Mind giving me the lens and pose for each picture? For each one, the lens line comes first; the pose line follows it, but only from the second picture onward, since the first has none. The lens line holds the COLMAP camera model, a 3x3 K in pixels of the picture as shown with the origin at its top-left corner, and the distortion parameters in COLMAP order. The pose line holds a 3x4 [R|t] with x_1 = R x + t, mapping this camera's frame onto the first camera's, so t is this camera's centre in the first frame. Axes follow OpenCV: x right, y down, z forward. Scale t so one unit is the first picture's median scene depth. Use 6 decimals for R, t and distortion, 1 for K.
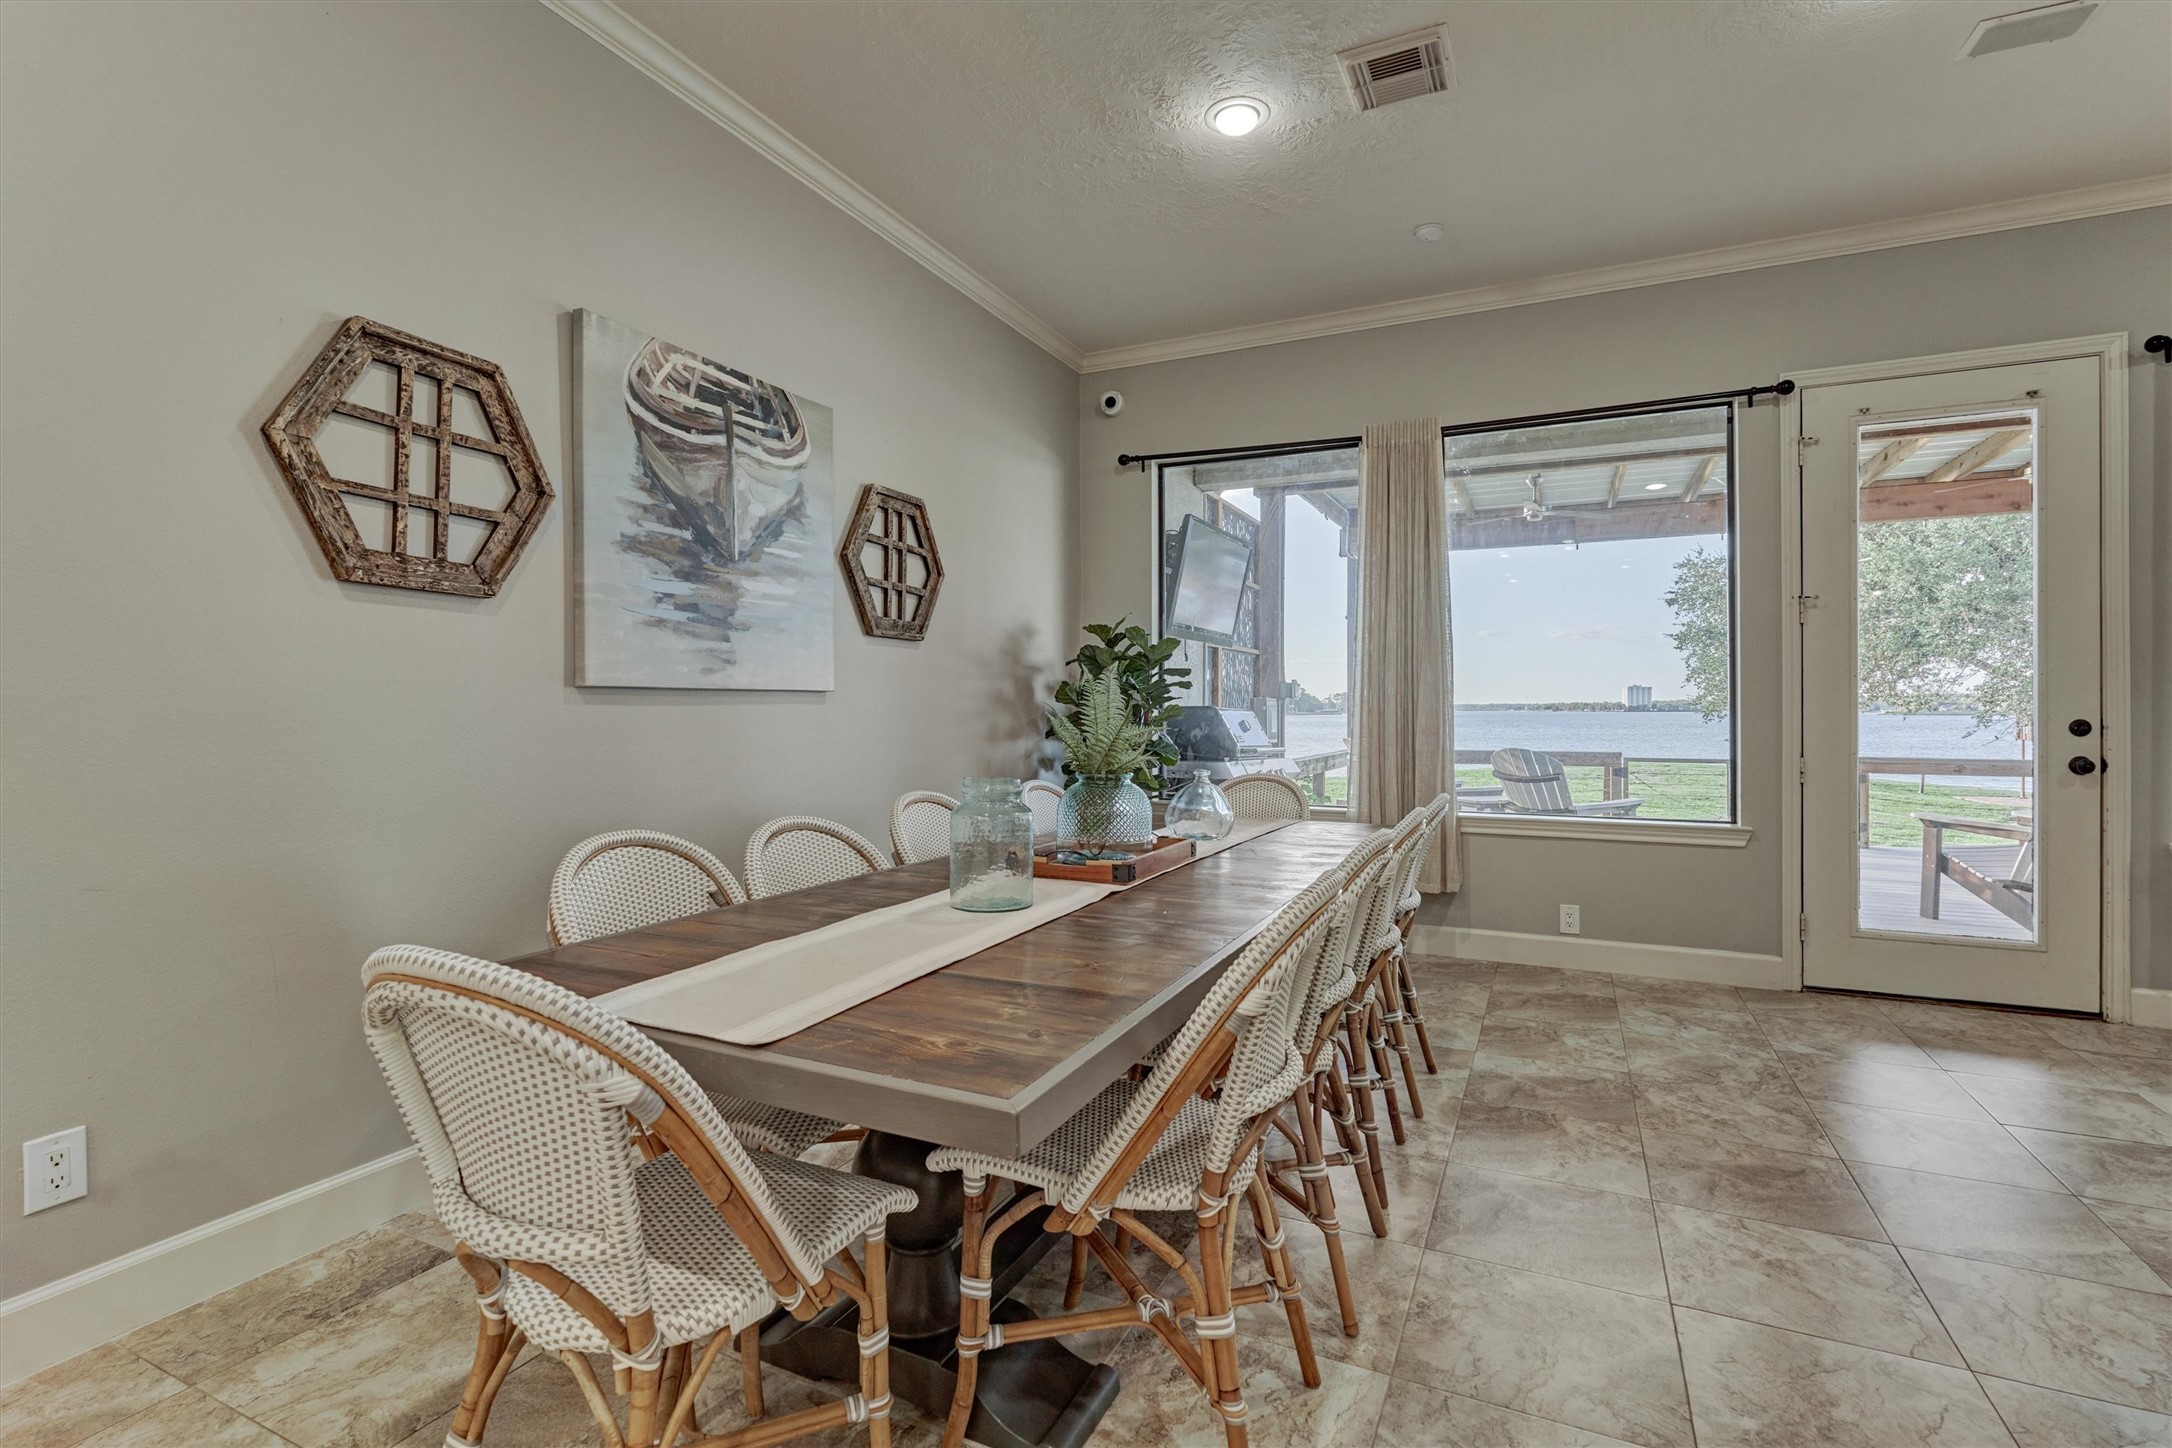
lens RADIAL K [[994.8, 0, 1087.5], [0, 994.8, 712.1], [0, 0, 1]] dist [-0.001662, -0.001921]
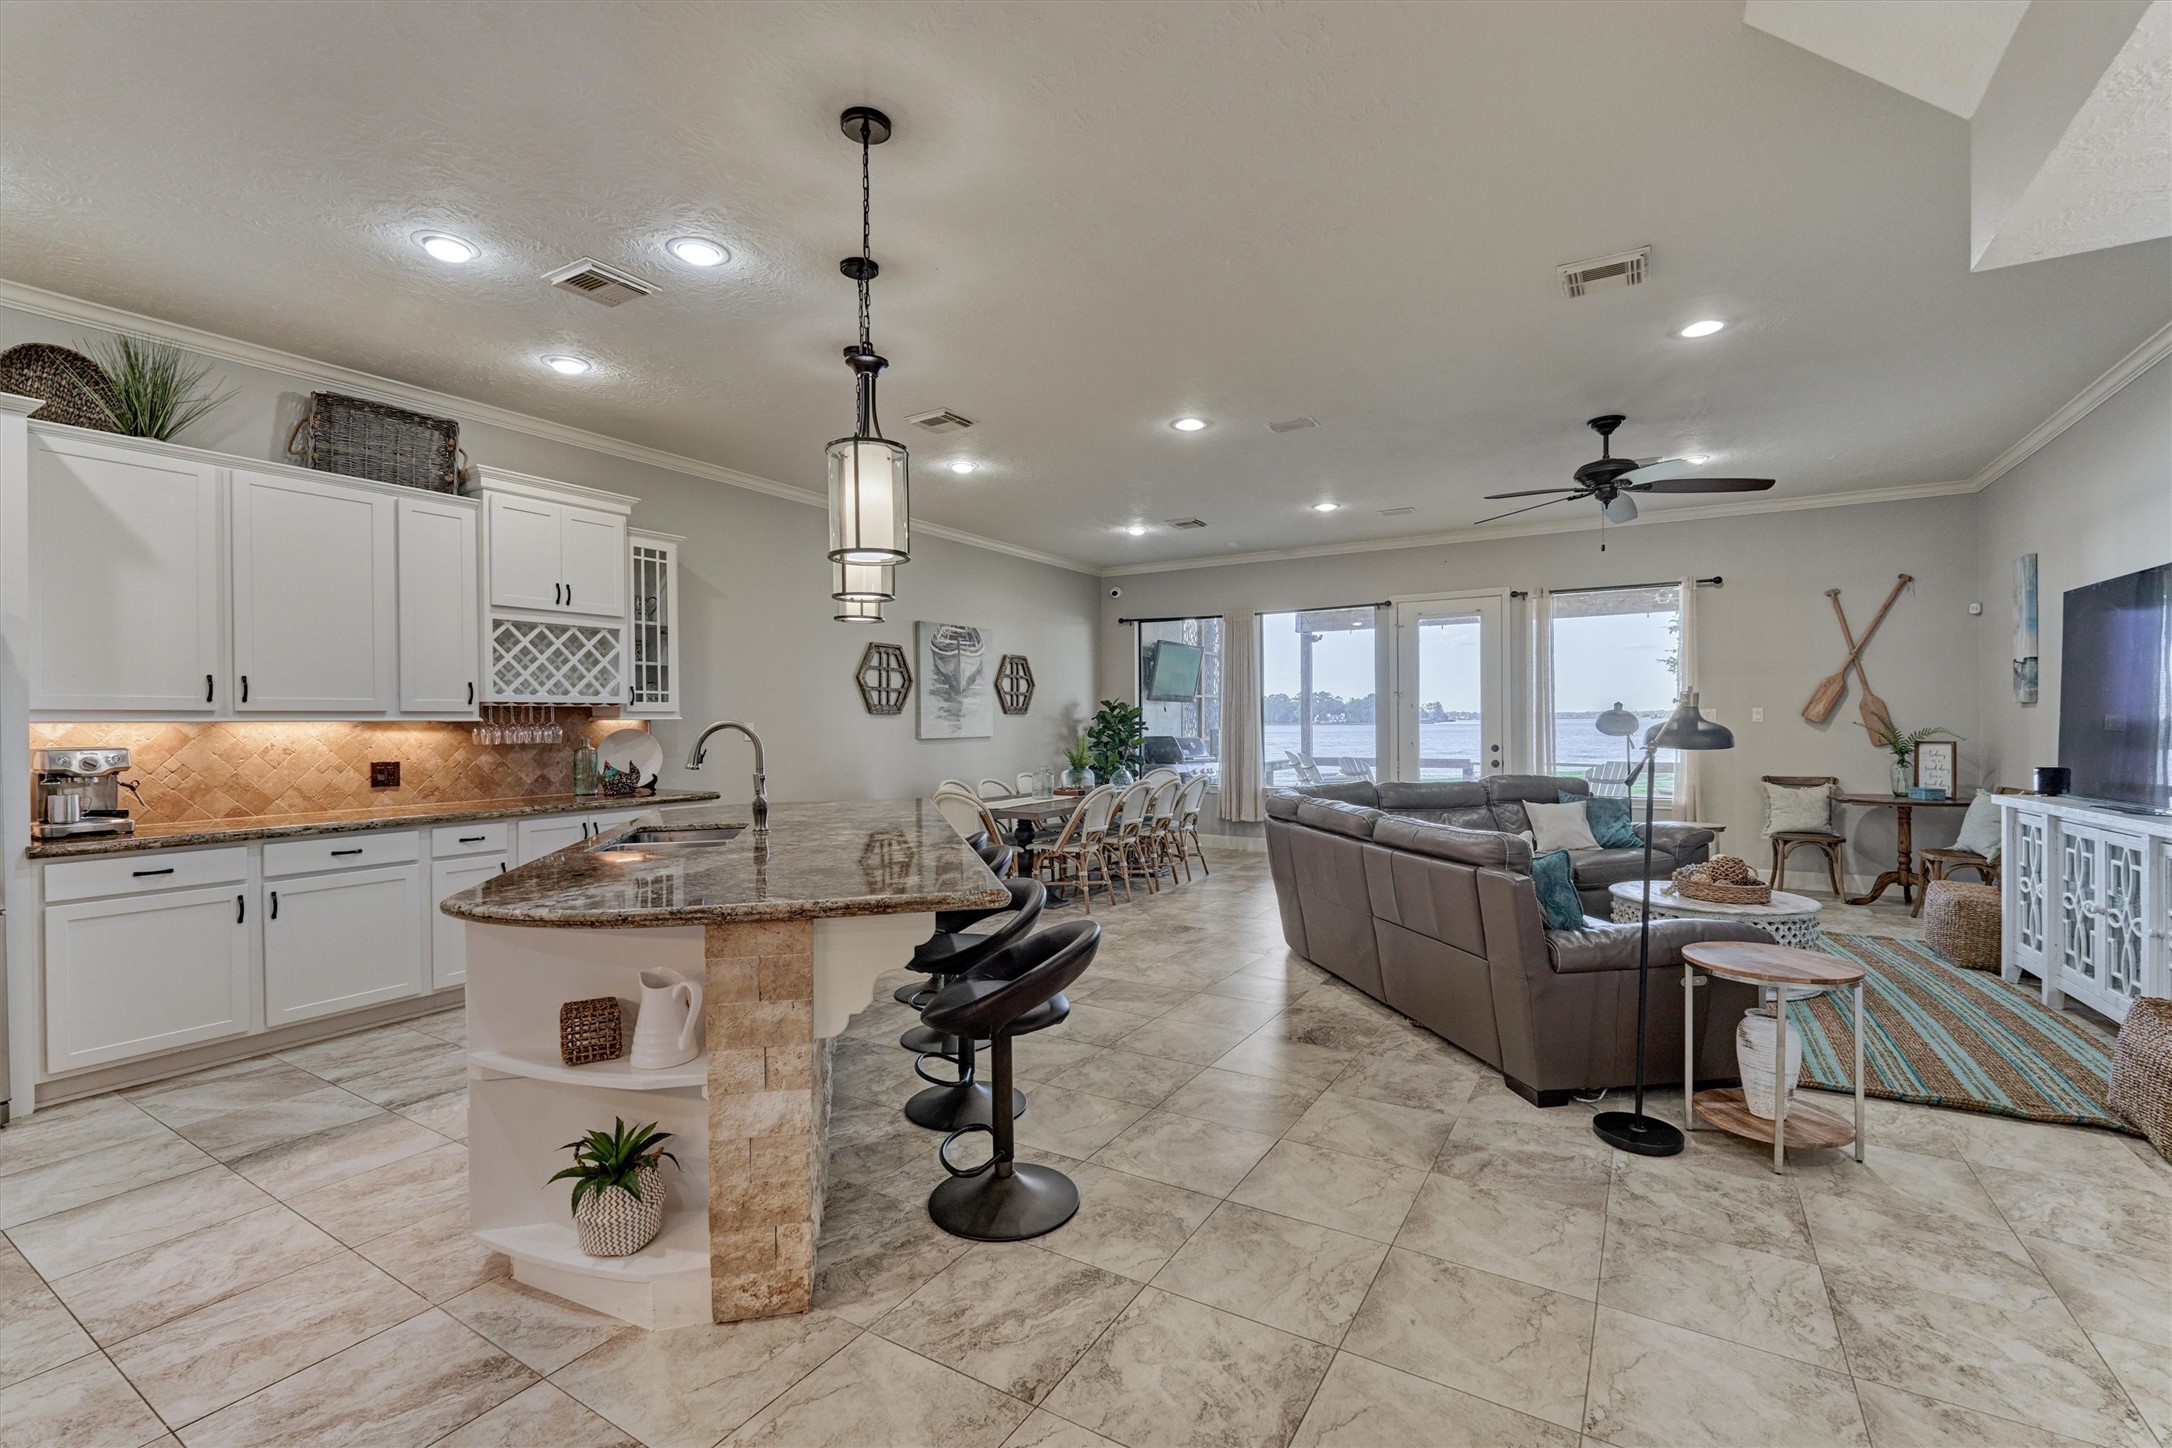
lens RADIAL K [[931.4, 0, 1097.7], [0, 931.4, 724.6], [0, 0, 1]] dist [-0.000446, -0.001197]
pose [[0.995335, -0.006542, -0.096262, 0.235833], [0.006598, 0.999978, 0.000261, -0.046388], [0.096258, -0.000895, 0.995356, -1.302471]]
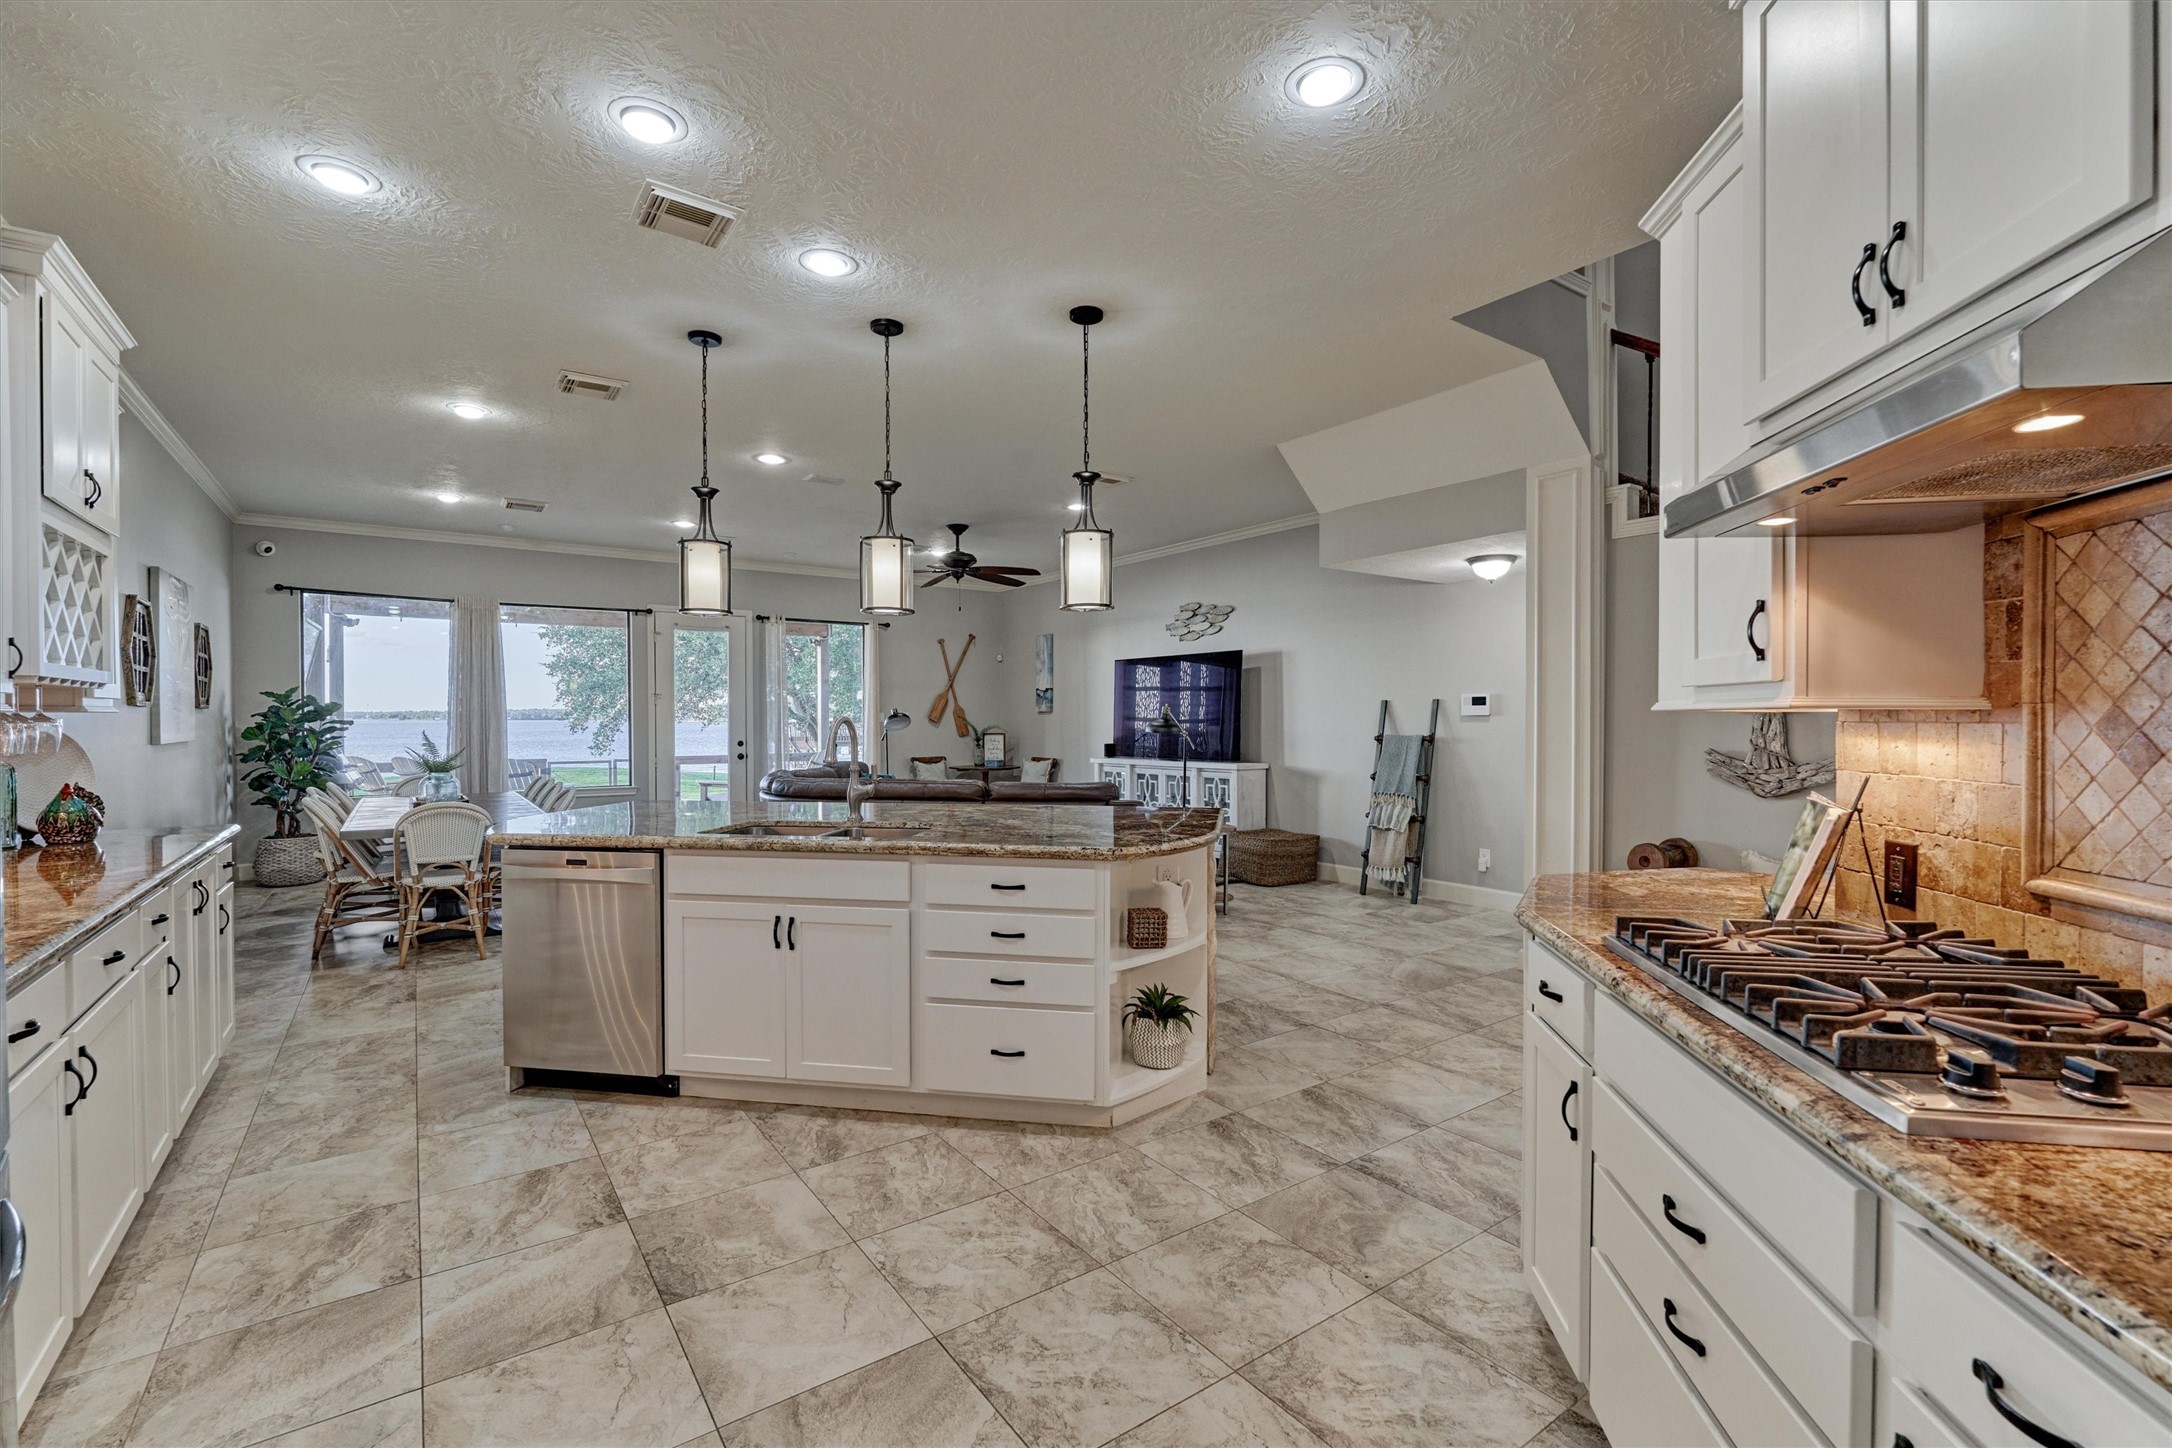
lens RADIAL K [[931.4, 0, 1068.2], [0, 931.4, 717.7], [0, 0, 1]] dist [-0.000446, -0.001197]
pose [[0.490479, -0.000374, 0.871453, -0.862146], [0.004569, 0.999987, -0.002143, -0.047487], [-0.871441, 0.005033, 0.490475, -1.119581]]
